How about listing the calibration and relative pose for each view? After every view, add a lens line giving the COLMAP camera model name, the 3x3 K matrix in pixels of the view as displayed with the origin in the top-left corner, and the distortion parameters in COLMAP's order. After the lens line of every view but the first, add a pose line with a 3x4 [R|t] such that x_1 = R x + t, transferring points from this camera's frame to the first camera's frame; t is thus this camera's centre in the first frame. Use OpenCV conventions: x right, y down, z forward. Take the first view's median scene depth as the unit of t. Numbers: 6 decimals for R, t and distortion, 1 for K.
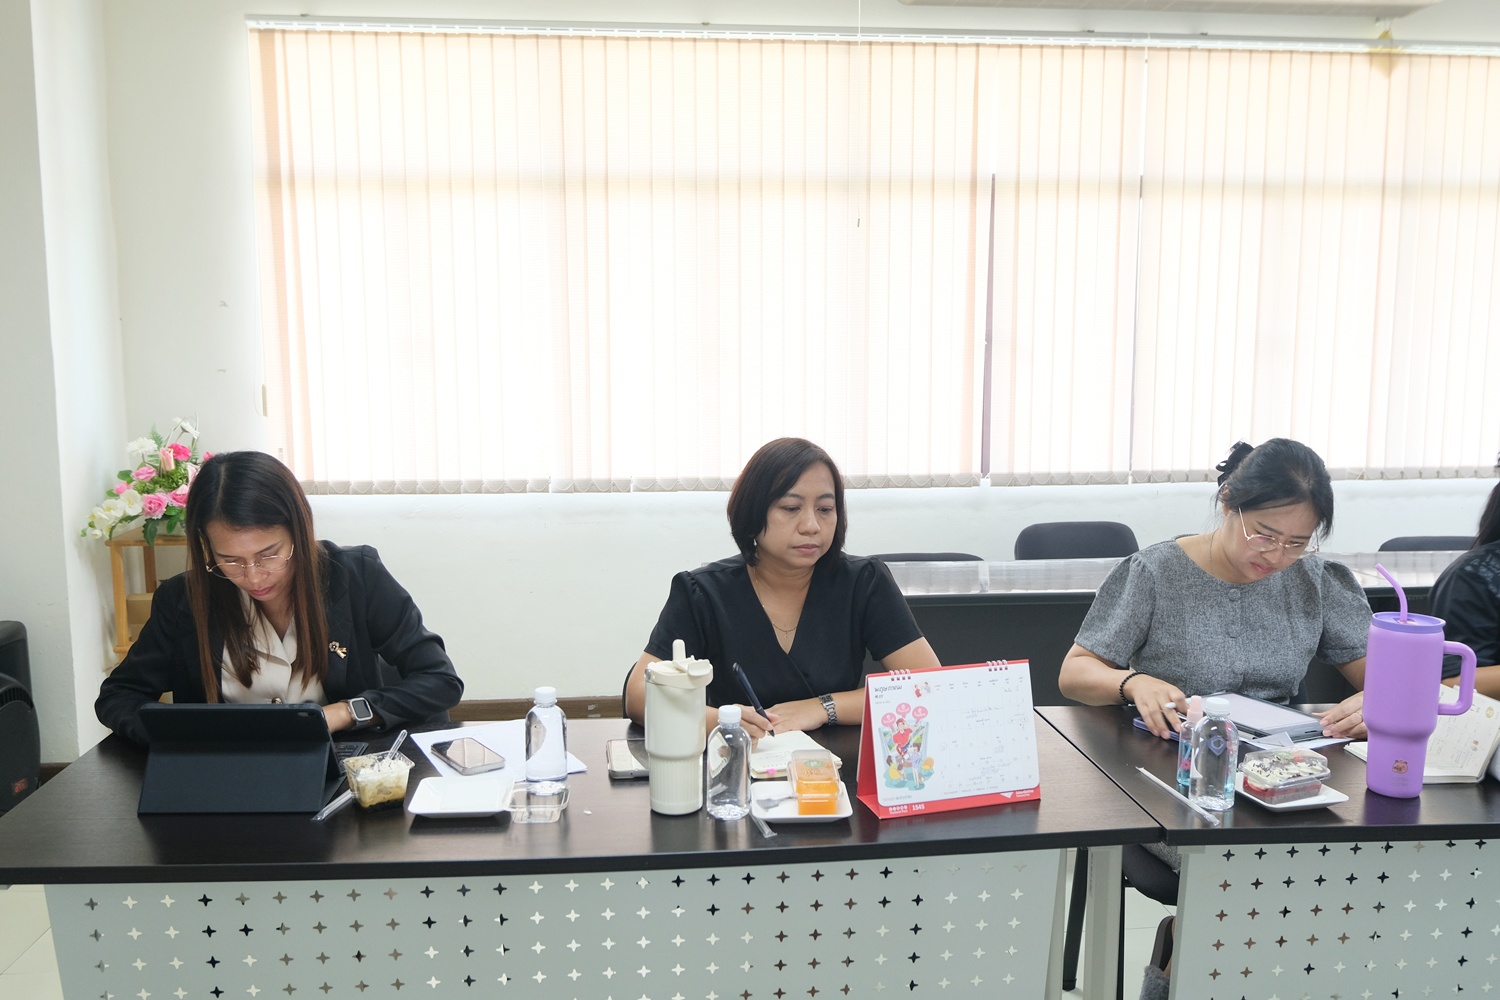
lens RADIAL K [[1263.5, 0, 750.7], [0, 1263.5, 575.6], [0, 0, 1]] dist [-0.001005, -0.013314]
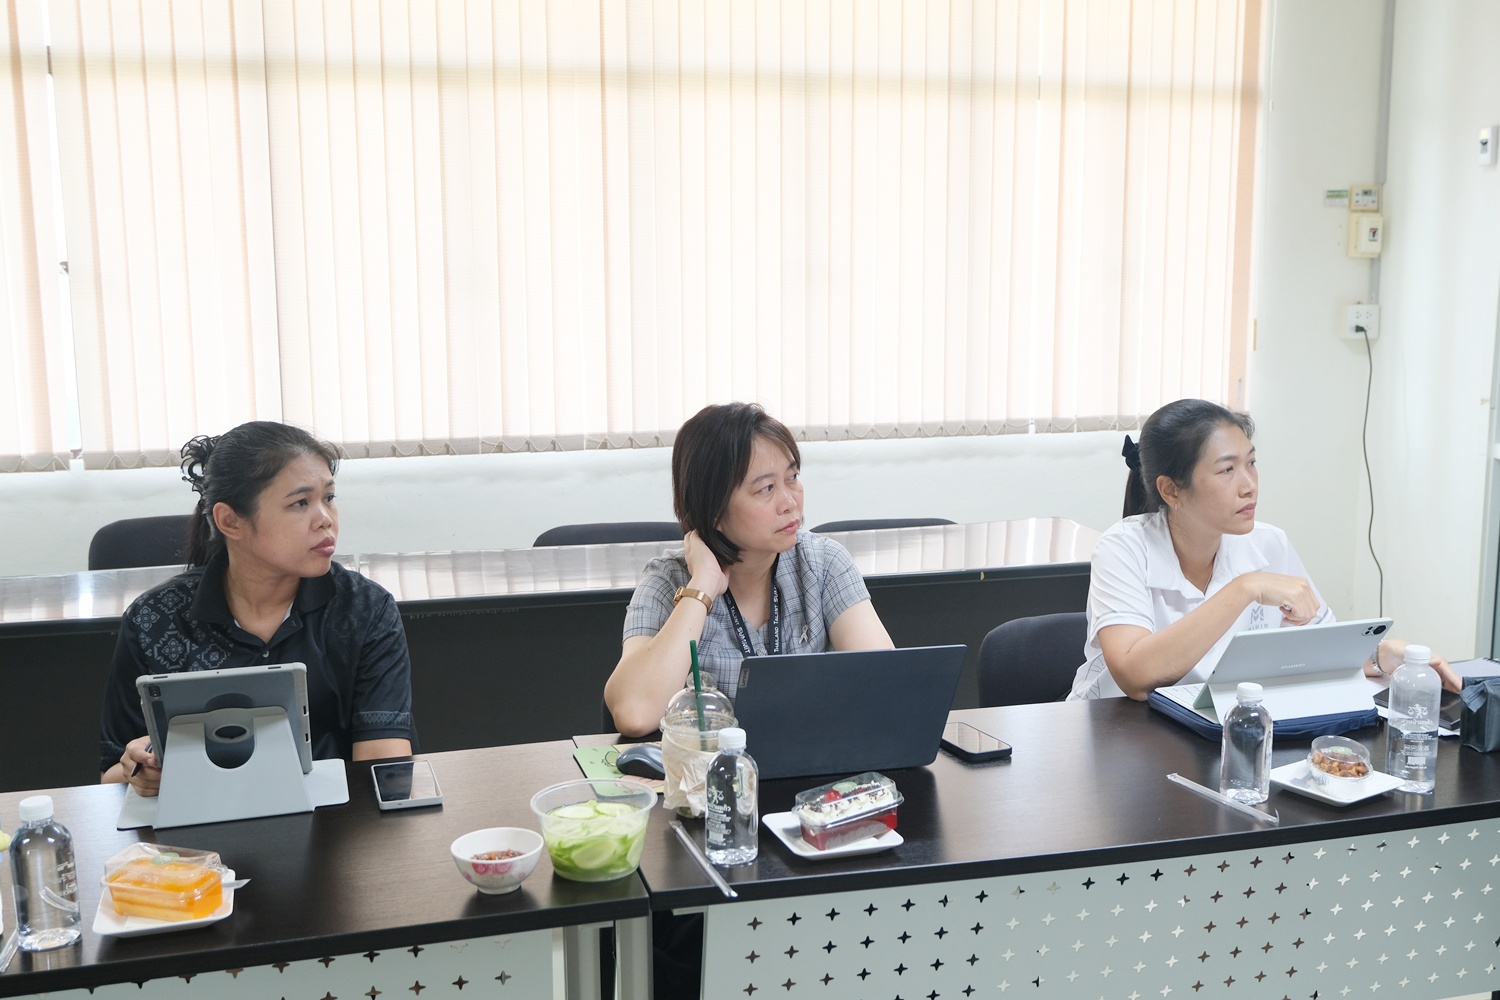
lens RADIAL K [[1616.8, 0, 750.0], [0, 1616.8, 500.0], [0, 0, 1]] dist [-0.168306, 0.399695]
pose [[0.981379, -0.027119, 0.190157, 0.399244], [0.034450, 0.998781, -0.035351, -0.007655], [-0.188967, 0.041244, 0.981117, 0.026107]]
